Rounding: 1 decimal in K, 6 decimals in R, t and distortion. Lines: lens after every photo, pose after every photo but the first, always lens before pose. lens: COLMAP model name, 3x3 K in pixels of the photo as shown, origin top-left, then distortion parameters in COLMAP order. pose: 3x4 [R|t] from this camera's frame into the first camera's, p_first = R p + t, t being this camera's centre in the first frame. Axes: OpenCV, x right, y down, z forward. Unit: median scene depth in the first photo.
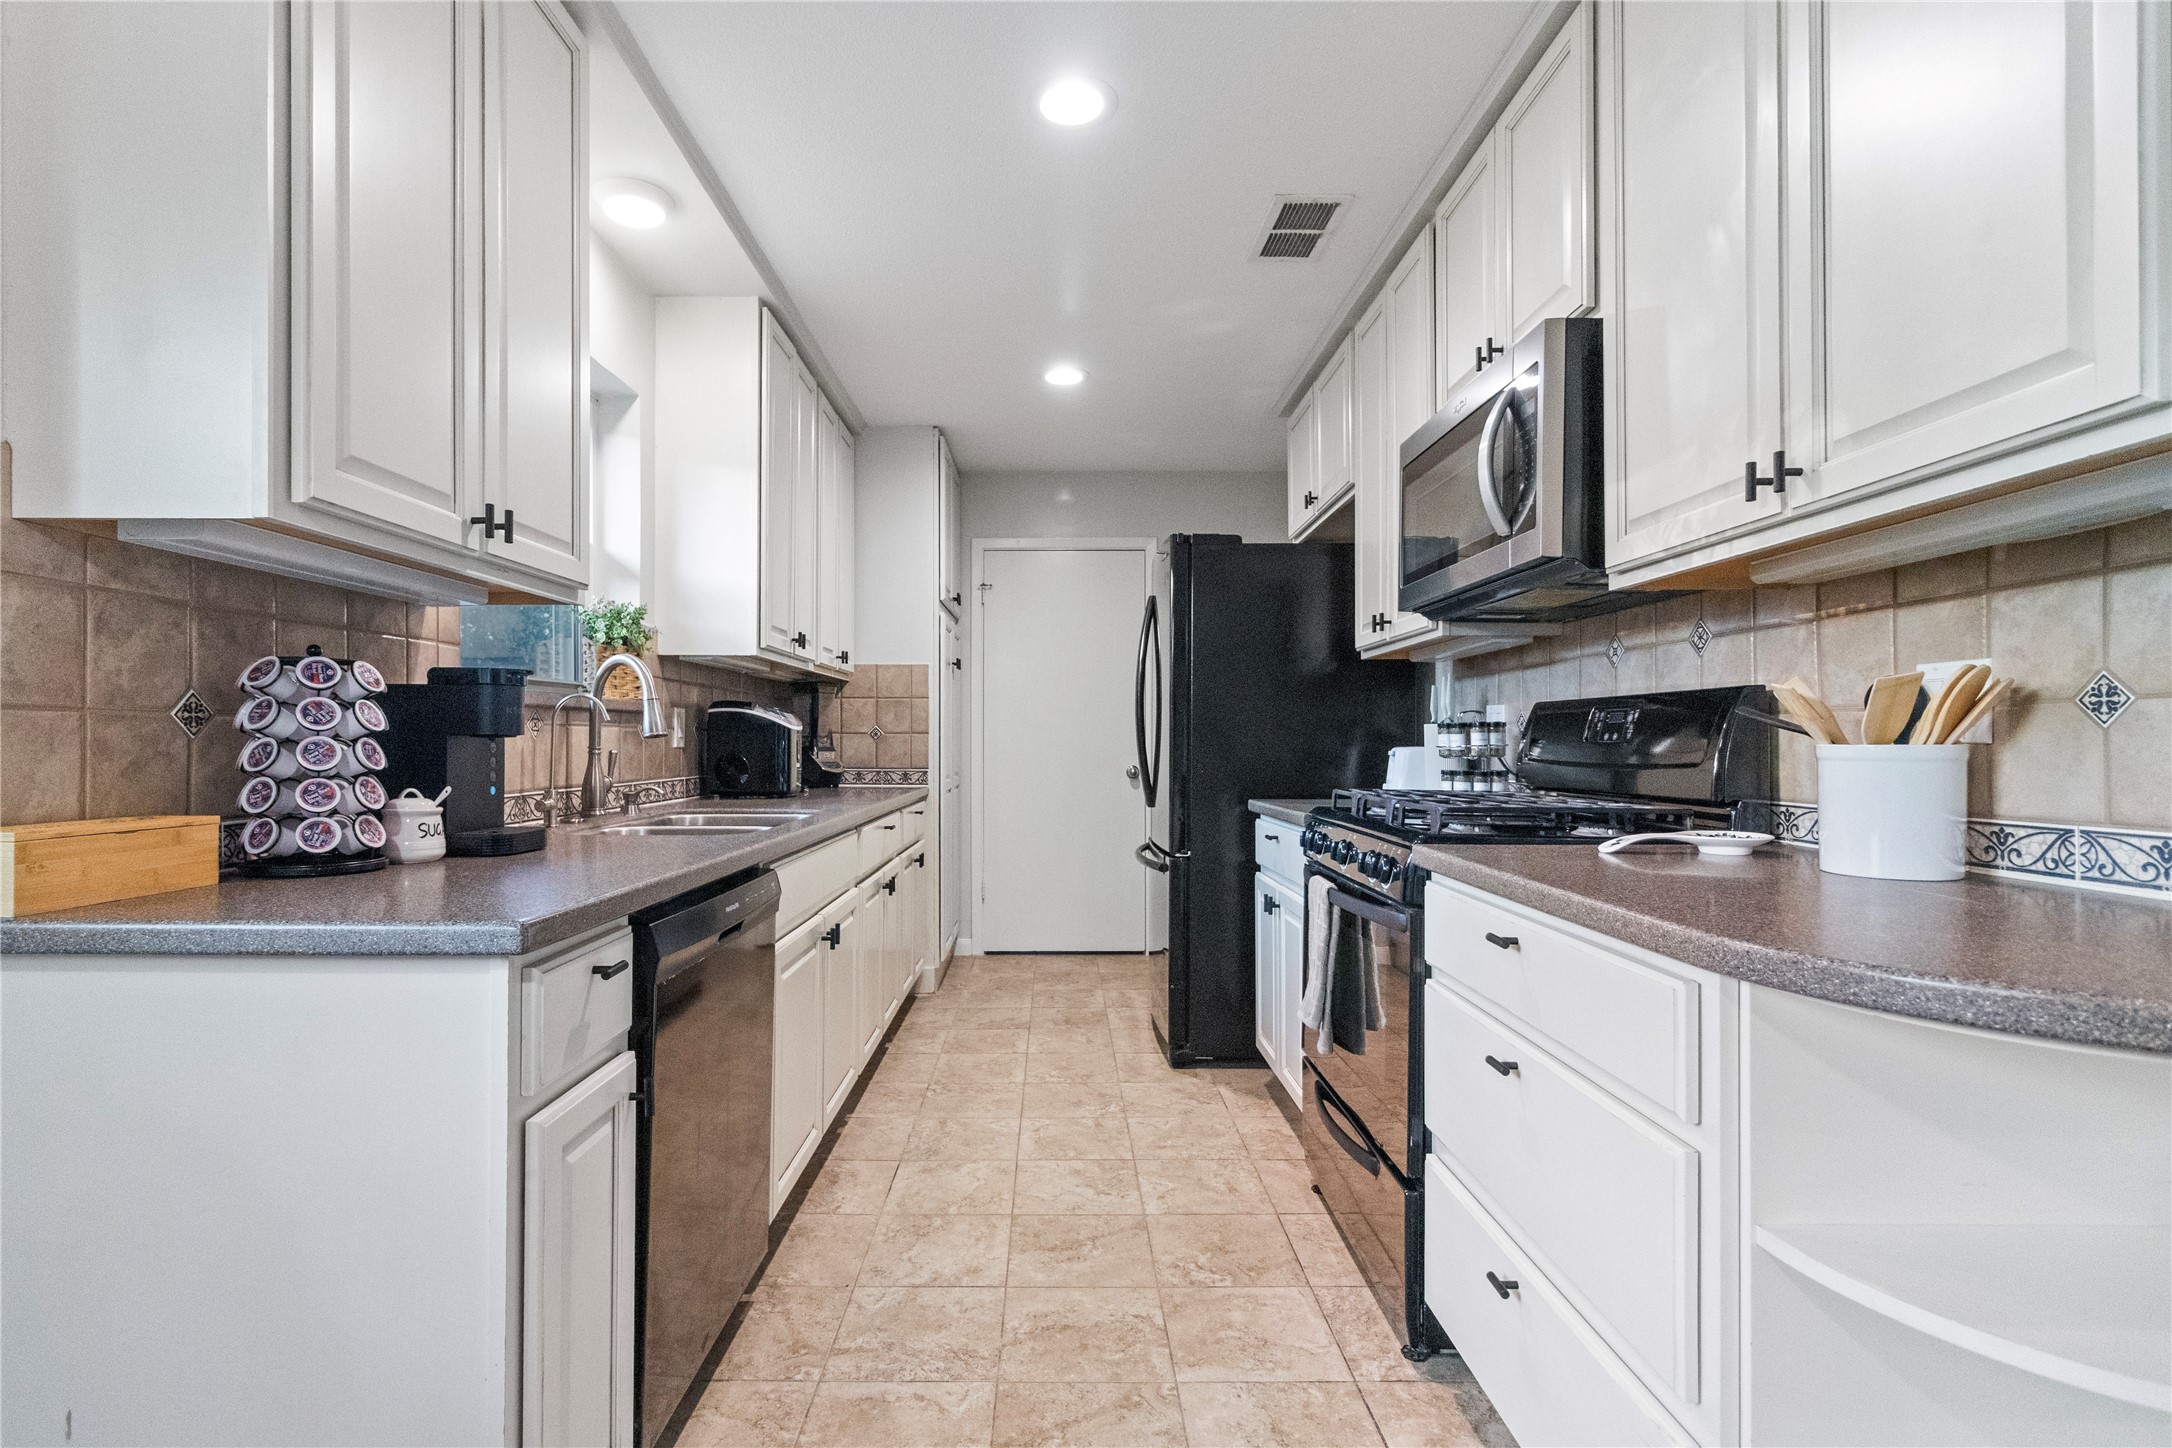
lens RADIAL K [[1043.1, 0, 1060.5], [0, 1043.1, 763.6], [0, 0, 1]] dist [-0.000454, 0.000029]
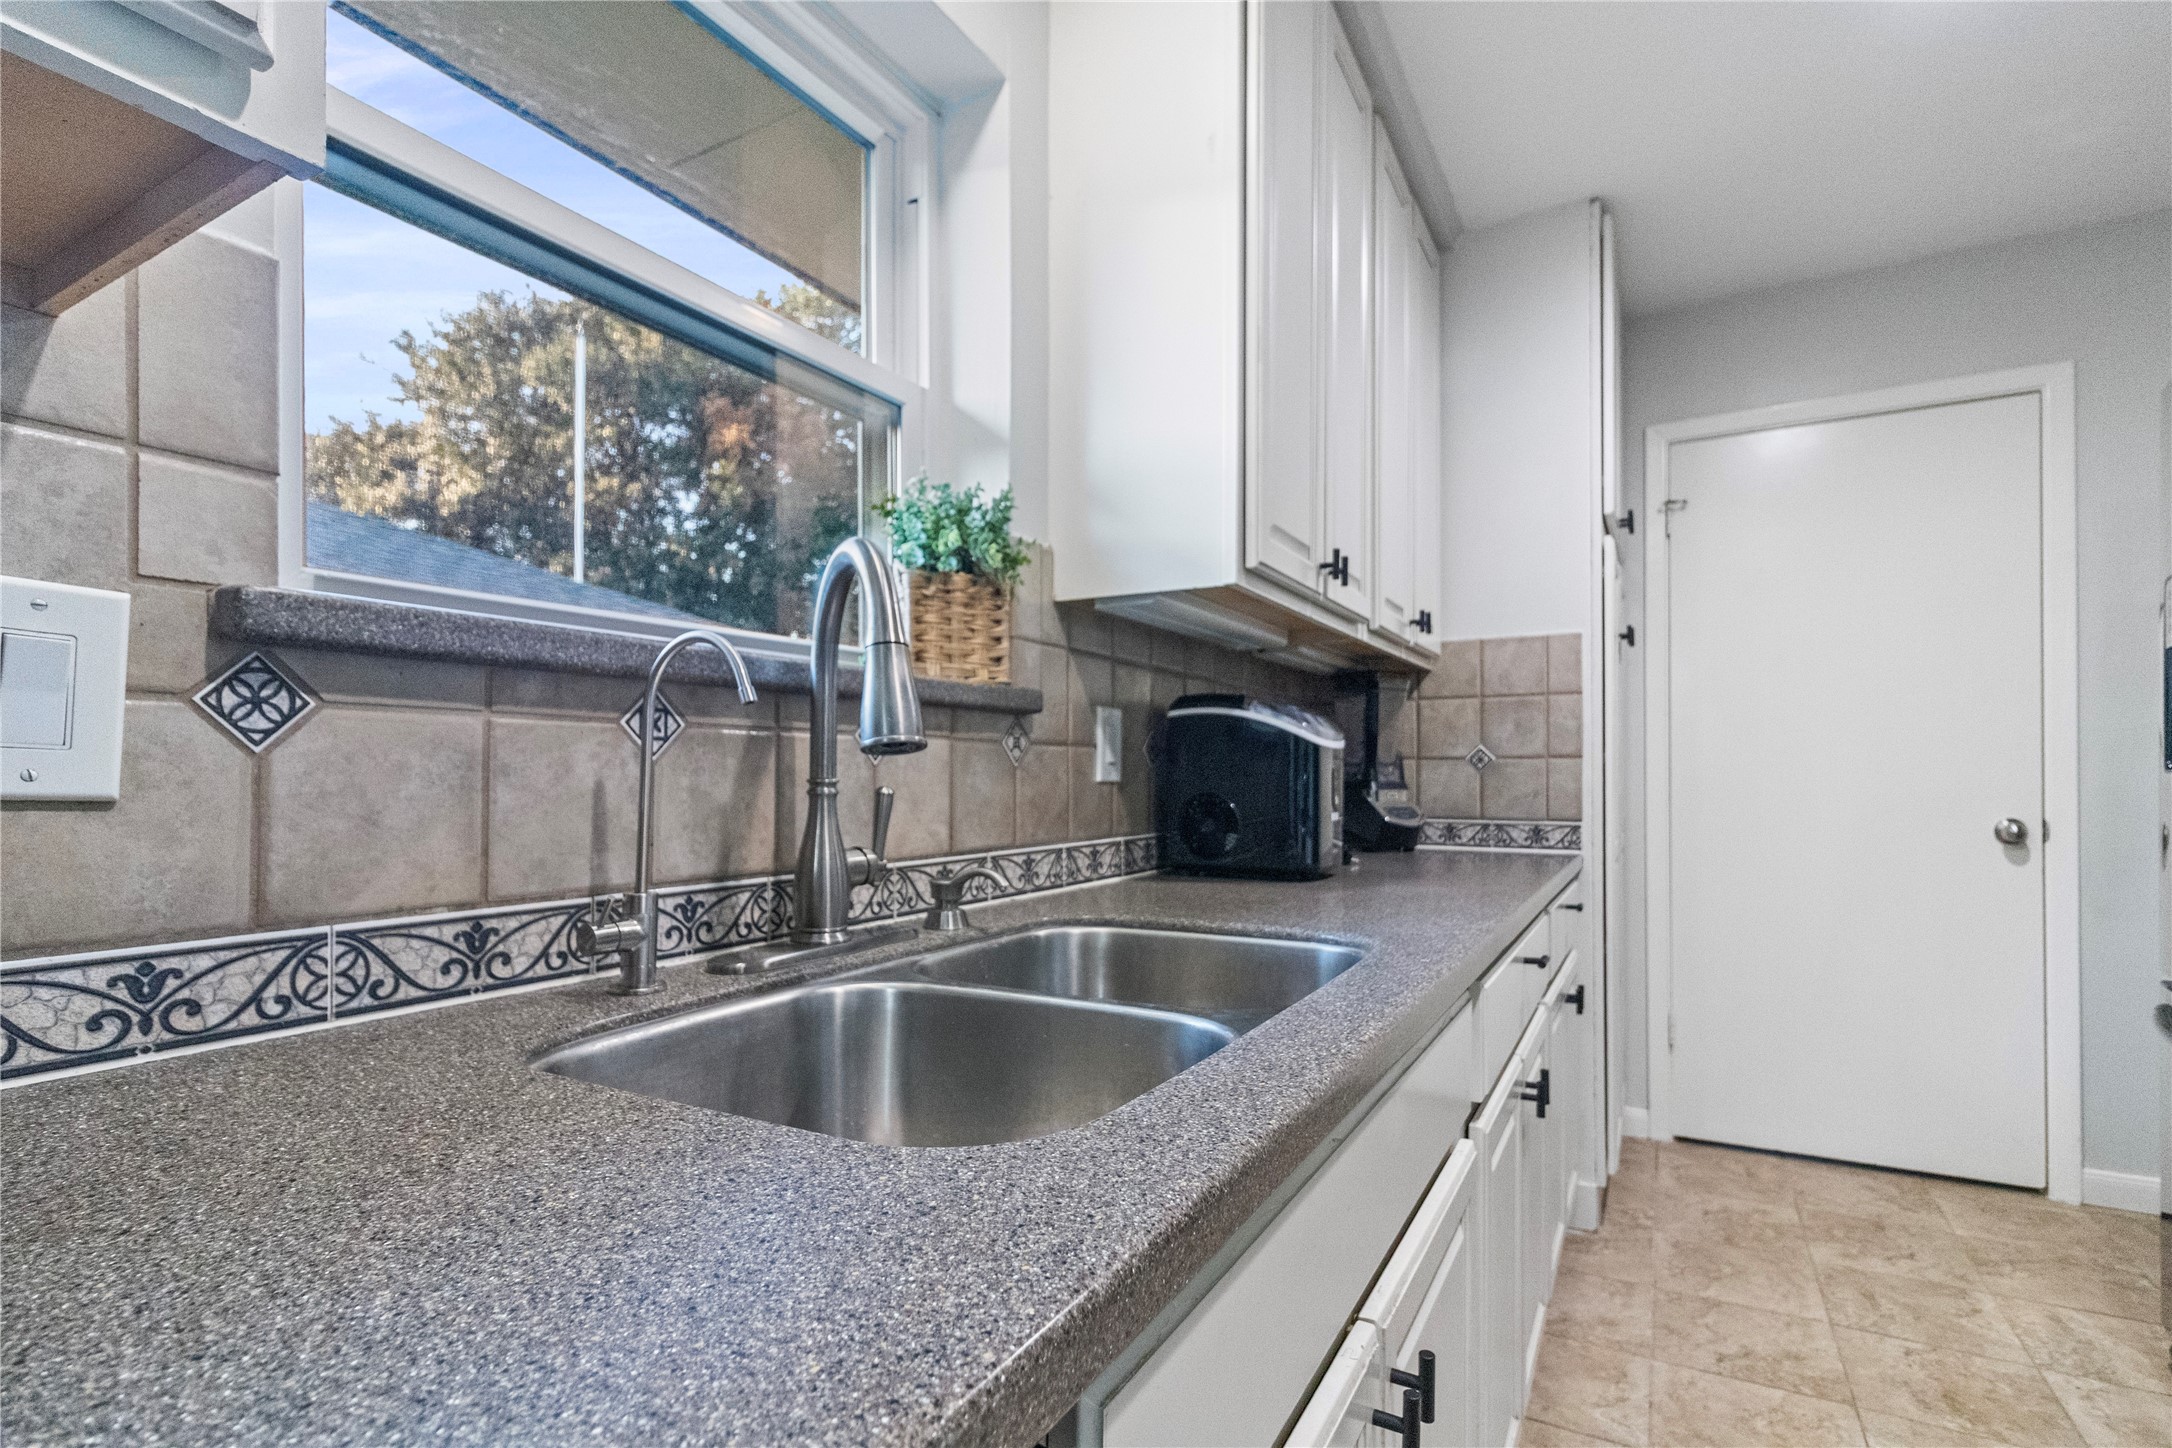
lens RADIAL K [[1043.1, 0, 1060.5], [0, 1043.1, 763.6], [0, 0, 1]] dist [-0.000454, 0.000029]
pose [[0.862216, -0.010582, -0.506430, -0.093652], [-0.007445, 0.999409, -0.033559, -0.005512], [0.506486, 0.032706, 0.861628, 0.423647]]
